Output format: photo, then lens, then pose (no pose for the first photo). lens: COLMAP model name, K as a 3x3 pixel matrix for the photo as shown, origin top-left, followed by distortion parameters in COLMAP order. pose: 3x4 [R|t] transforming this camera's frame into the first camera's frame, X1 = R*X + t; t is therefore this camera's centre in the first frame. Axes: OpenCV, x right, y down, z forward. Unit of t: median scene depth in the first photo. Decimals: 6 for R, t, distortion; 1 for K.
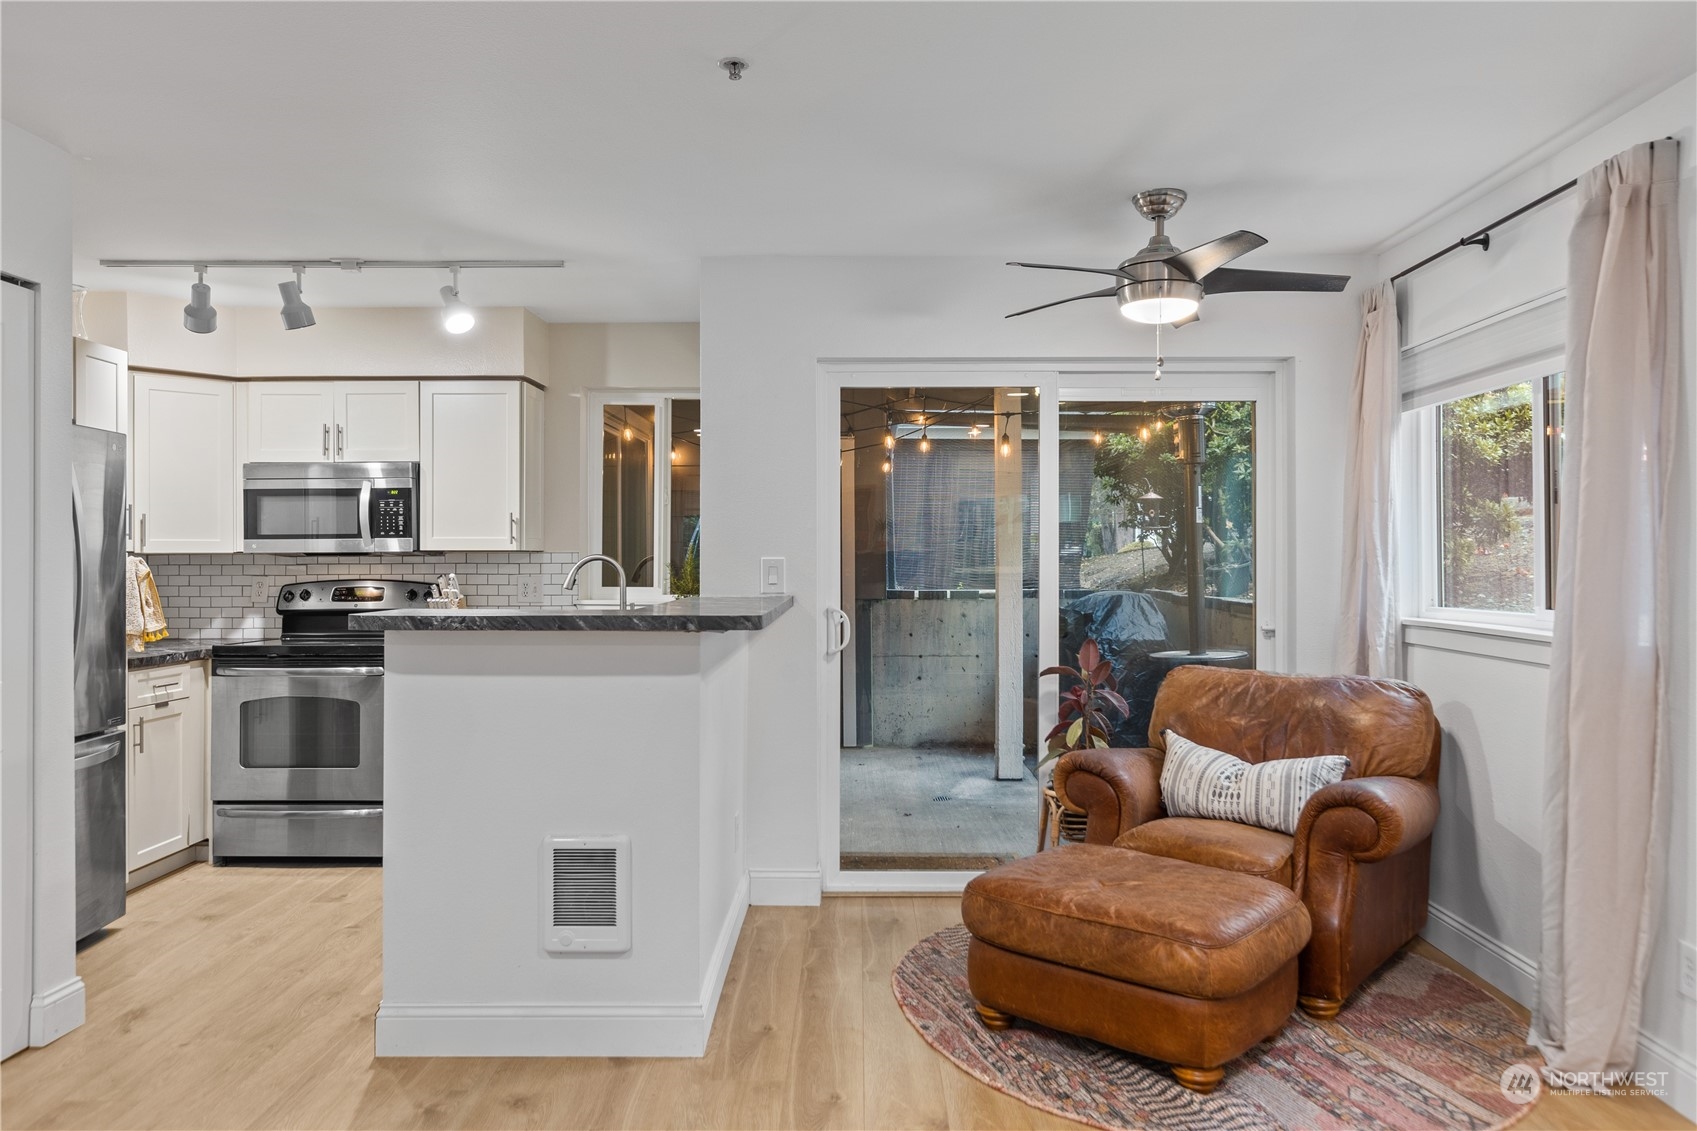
lens RADIAL K [[1224.7, 0, 848.5], [0, 1224.7, 565.5], [0, 0, 1]] dist [-0.000649, -0.000155]
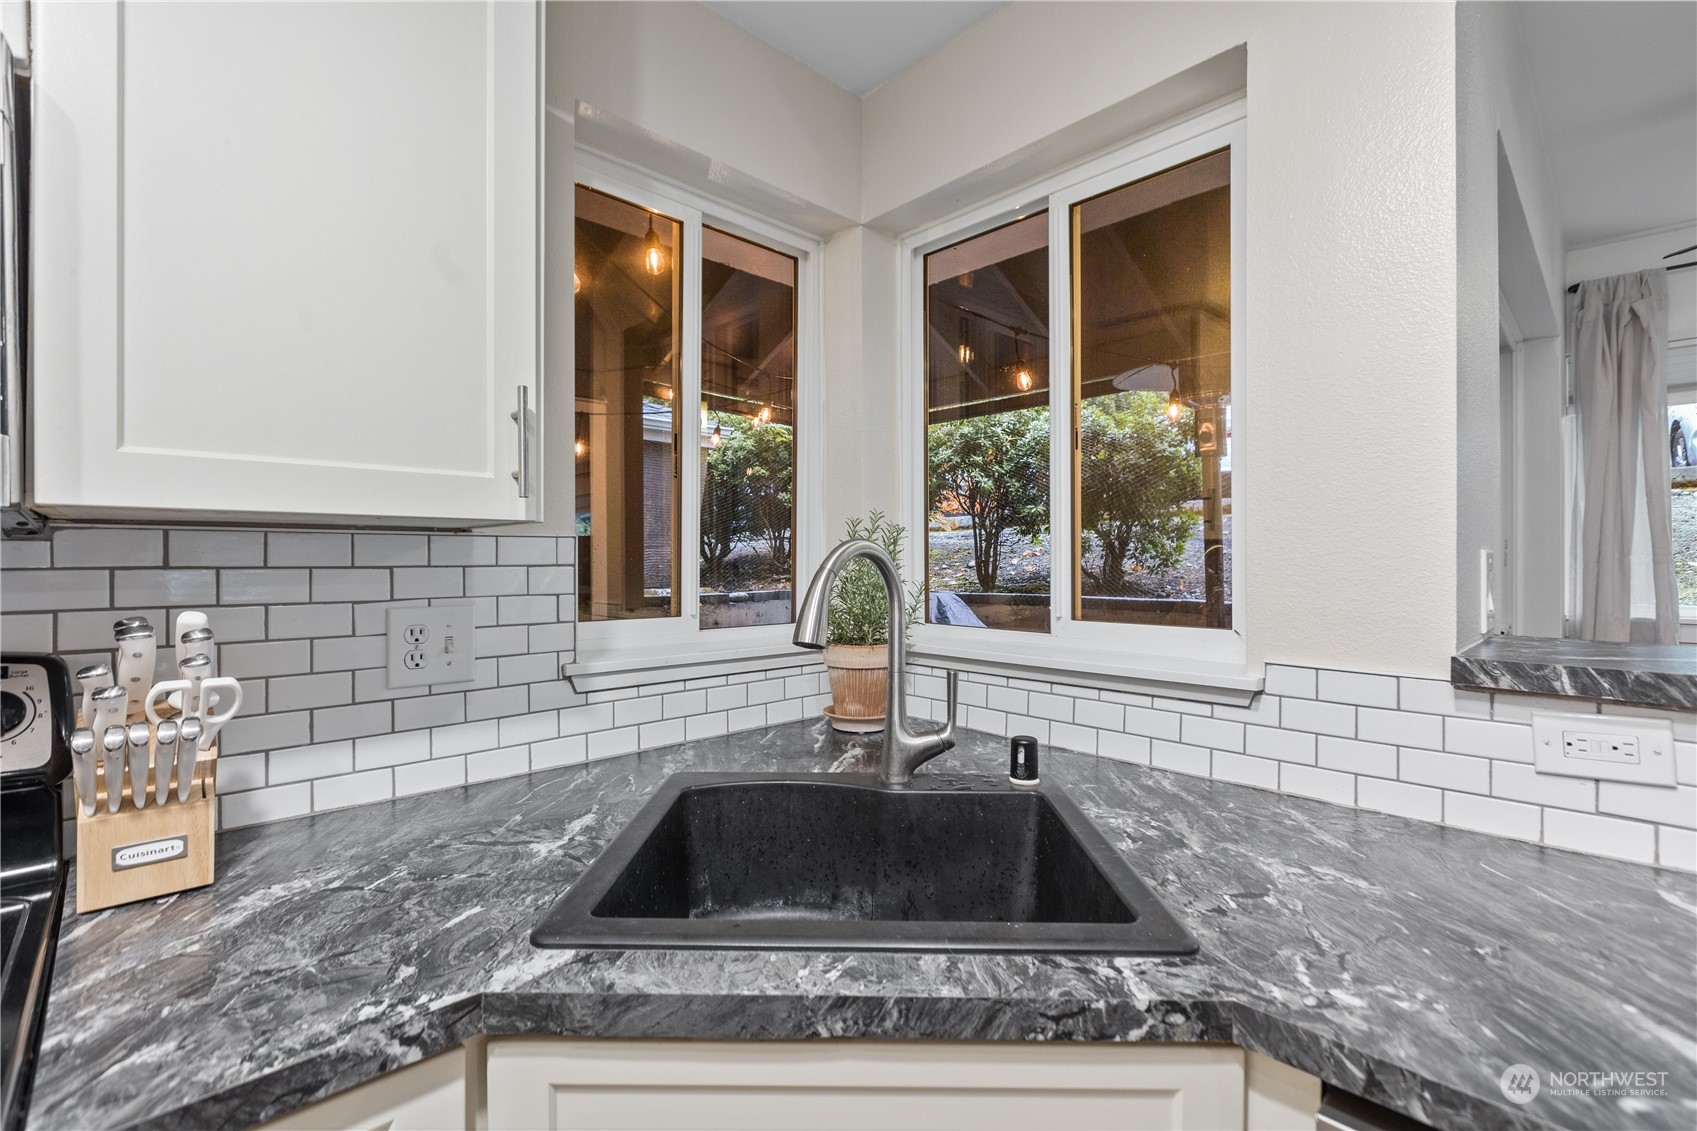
lens RADIAL K [[747.3, 0, 848.5], [0, 747.3, 565.5], [0, 0, 1]] dist [0.000680, 0.000088]
pose [[0.719710, -0.003542, 0.694266, -0.224250], [0.003524, 0.999993, 0.001448, -0.001296], [-0.694266, 0.001405, 0.719717, 0.546754]]
